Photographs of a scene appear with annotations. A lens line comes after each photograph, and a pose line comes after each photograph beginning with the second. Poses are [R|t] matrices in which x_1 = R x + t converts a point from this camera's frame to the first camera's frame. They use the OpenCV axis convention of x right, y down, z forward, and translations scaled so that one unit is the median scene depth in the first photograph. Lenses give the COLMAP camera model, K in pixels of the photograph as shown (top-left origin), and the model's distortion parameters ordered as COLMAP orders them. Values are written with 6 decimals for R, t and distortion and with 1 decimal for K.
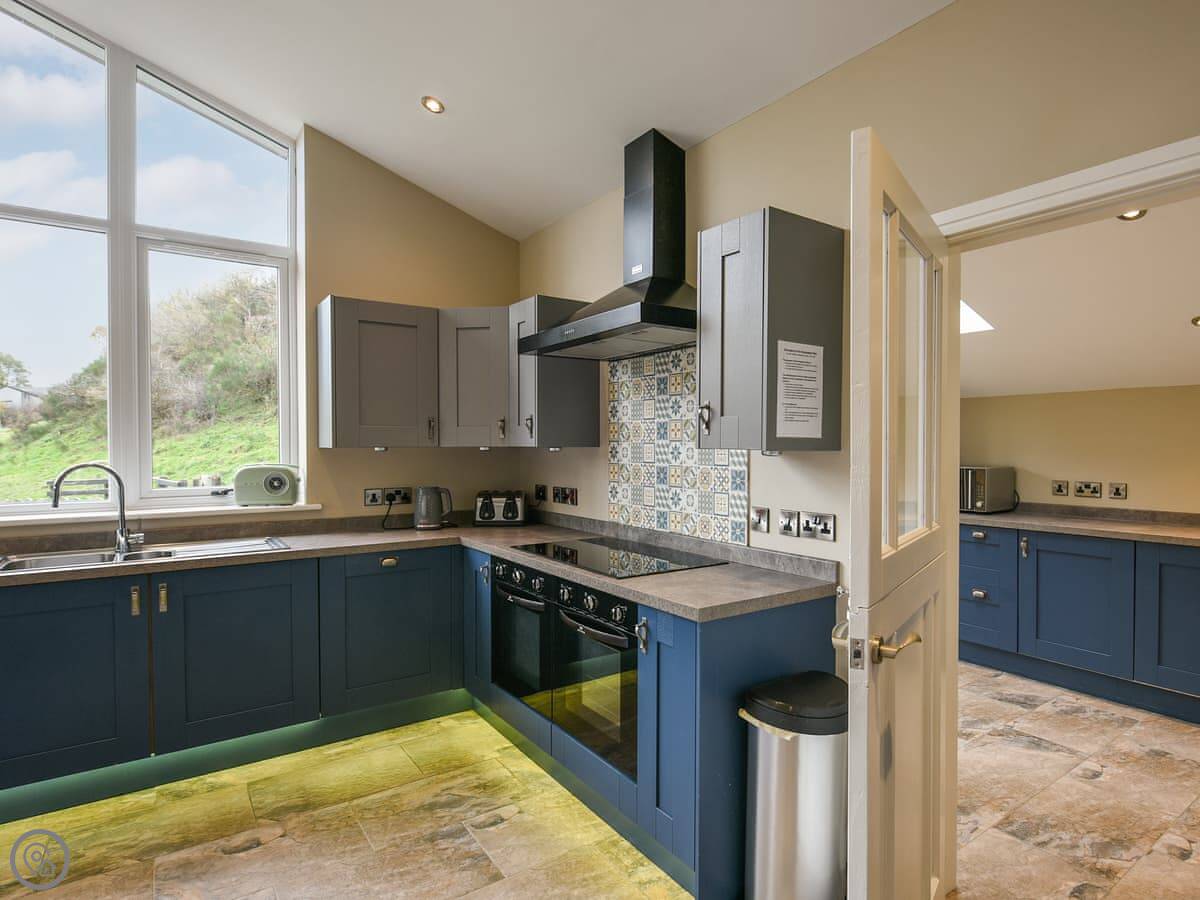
lens RADIAL K [[673.5, 0, 662.7], [0, 673.5, 457.7], [0, 0, 1]] dist [-0.017197, 0.000543]
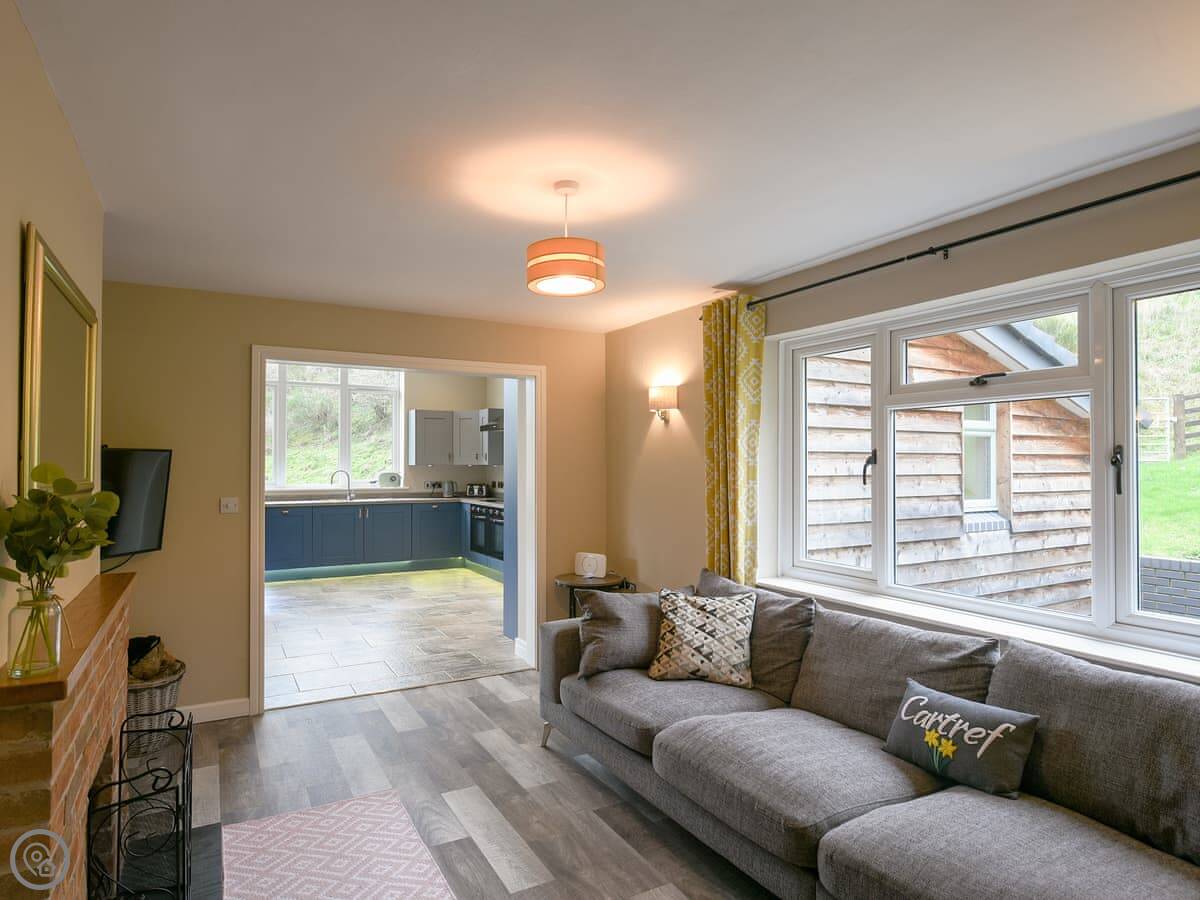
lens RADIAL K [[658.3, 0, 555.5], [0, 658.3, 457.5], [0, 0, 1]] dist [0.000879, 0.000074]
pose [[0.986029, -0.000090, -0.166571, 0.481796], [-0.004937, 0.999545, -0.029767, 0.029049], [0.166498, 0.030174, 0.985580, -1.440084]]
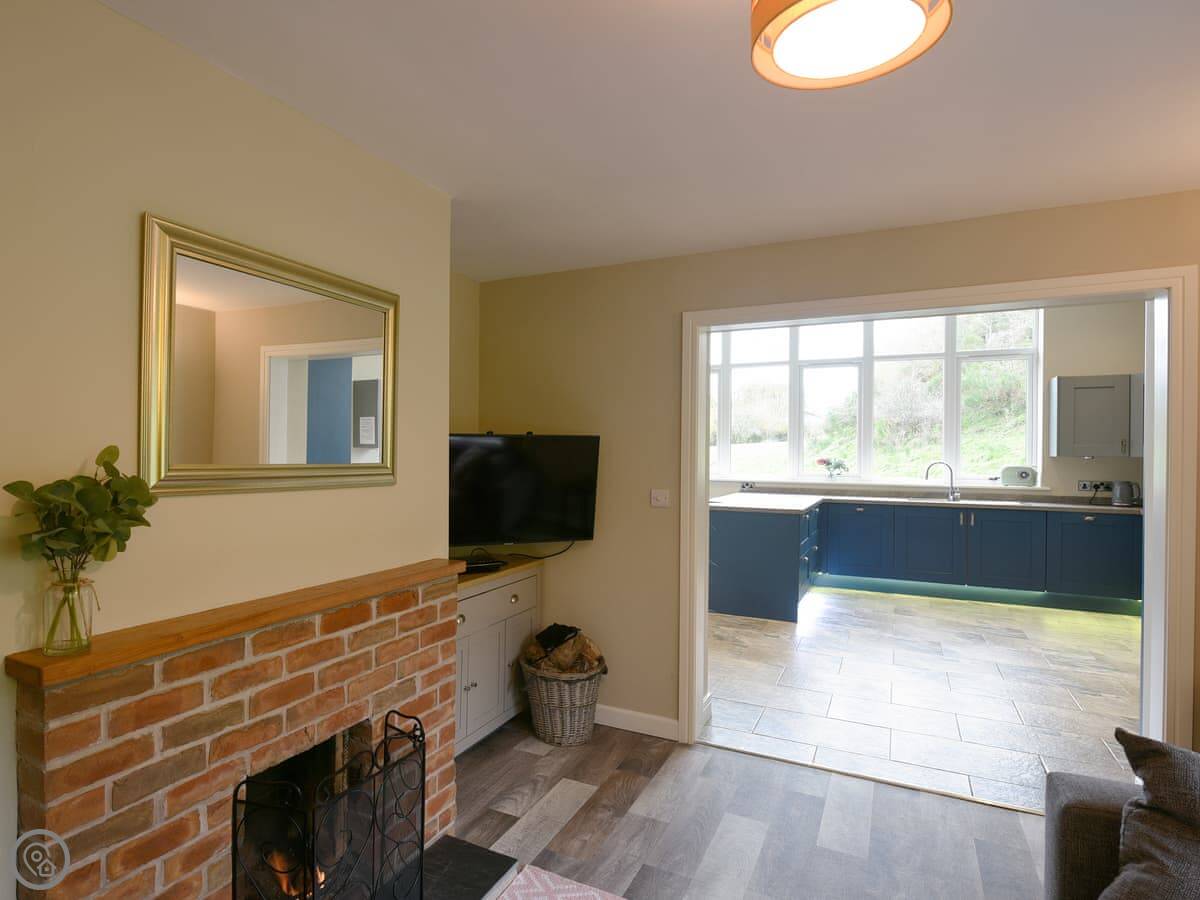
lens RADIAL K [[673.5, 0, 530.6], [0, 673.5, 451.9], [0, 0, 1]] dist [-0.017197, 0.000543]
pose [[0.409529, 0.005878, -0.912278, 0.582711], [-0.027145, 0.999615, -0.005745, 0.021696], [0.911893, 0.027116, 0.409531, -1.065973]]
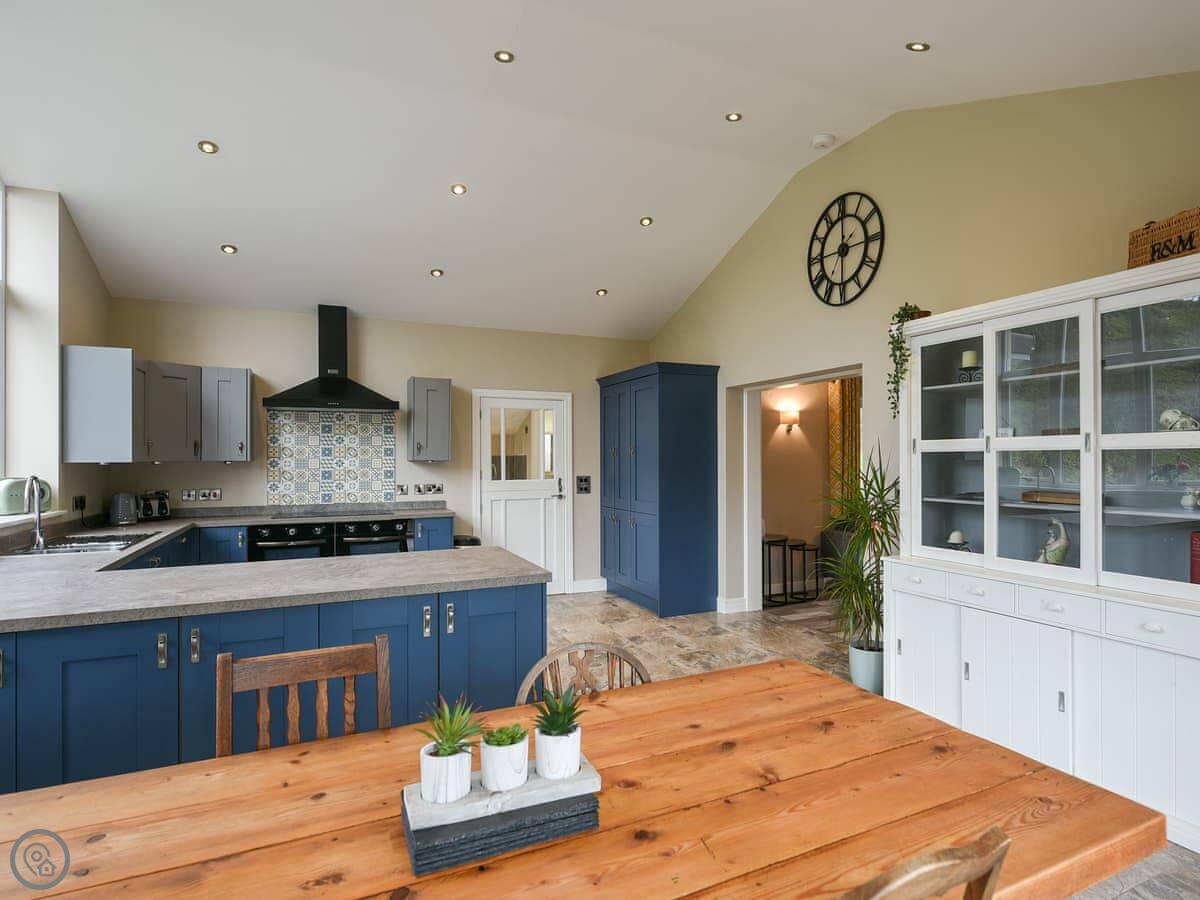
lens RADIAL K [[673.5, 0, 691.0], [0, 673.5, 455.3], [0, 0, 1]] dist [-0.017197, 0.000543]
pose [[0.159150, 0.003314, 0.987249, -1.514158], [0.026415, 0.999622, -0.007613, 0.010364], [-0.986901, 0.027290, 0.159003, -0.299028]]
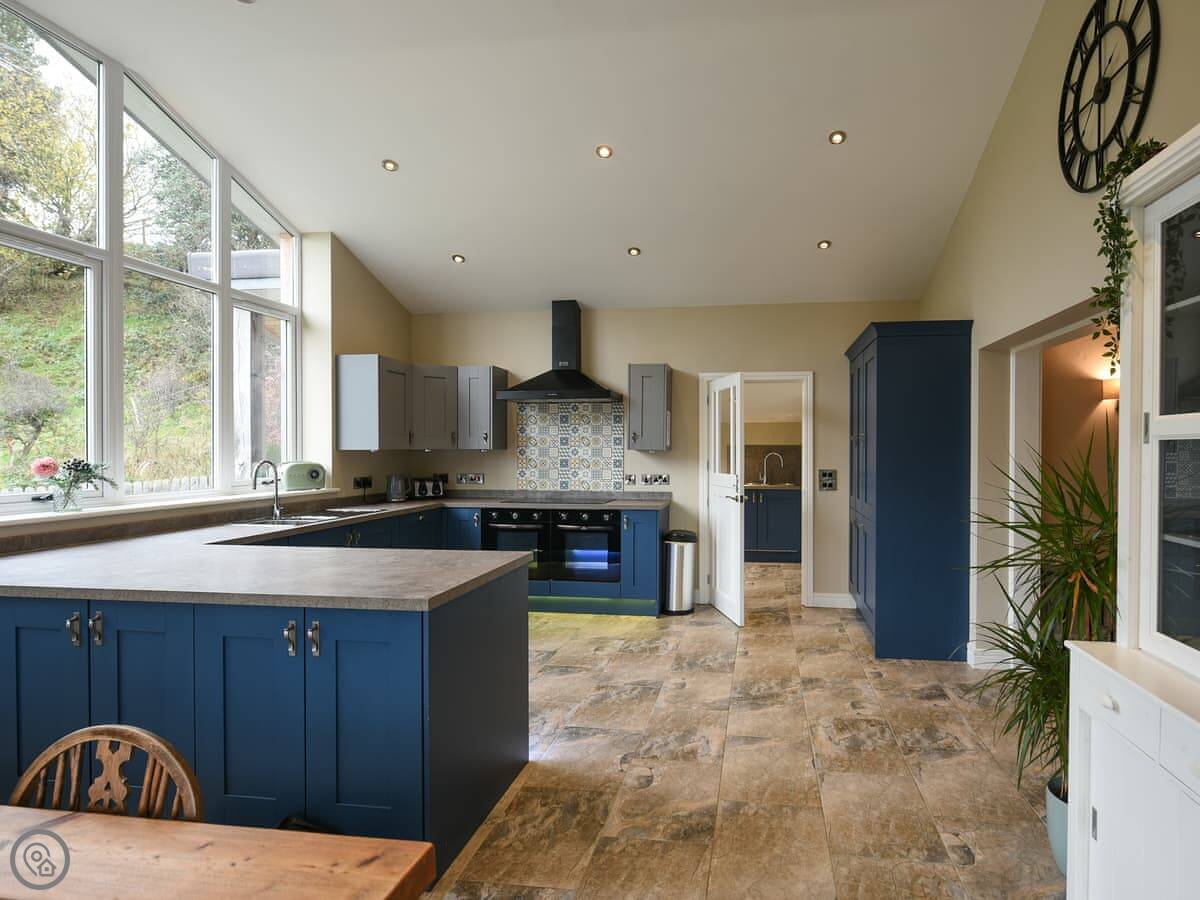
lens RADIAL K [[673.5, 0, 667.8], [0, 673.5, 454.7], [0, 0, 1]] dist [-0.017197, 0.000543]
pose [[0.709941, -0.006849, 0.704228, -1.052479], [0.015483, 0.999863, -0.005884, 0.015089], [-0.704091, 0.015081, 0.709949, -0.576402]]
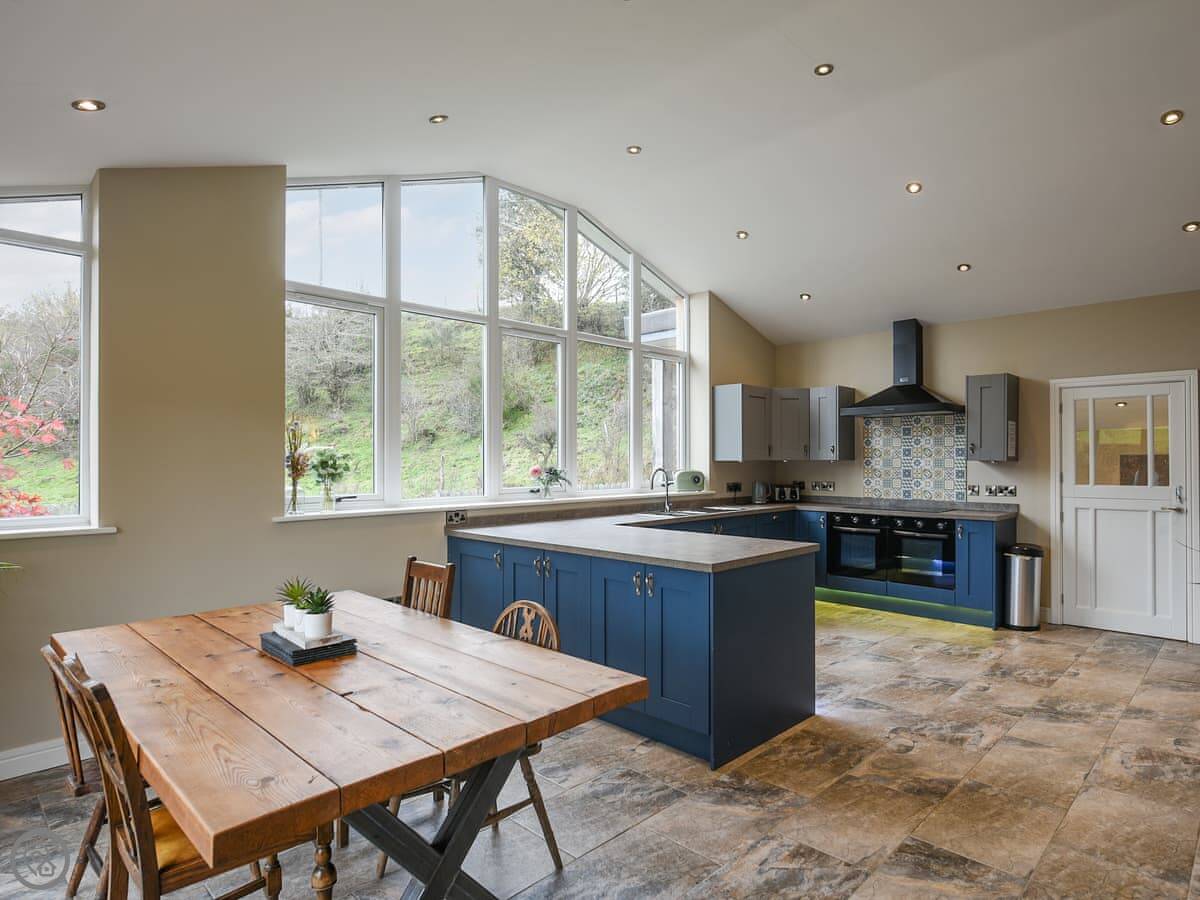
lens RADIAL K [[659.7, 0, 638.6], [0, 659.7, 456.5], [0, 0, 1]] dist [-0.045323, 0.005565]
pose [[0.989373, -0.000934, 0.145400, -1.000839], [0.004737, 0.999656, -0.025814, 0.019573], [-0.145325, 0.026229, 0.989036, -0.818535]]
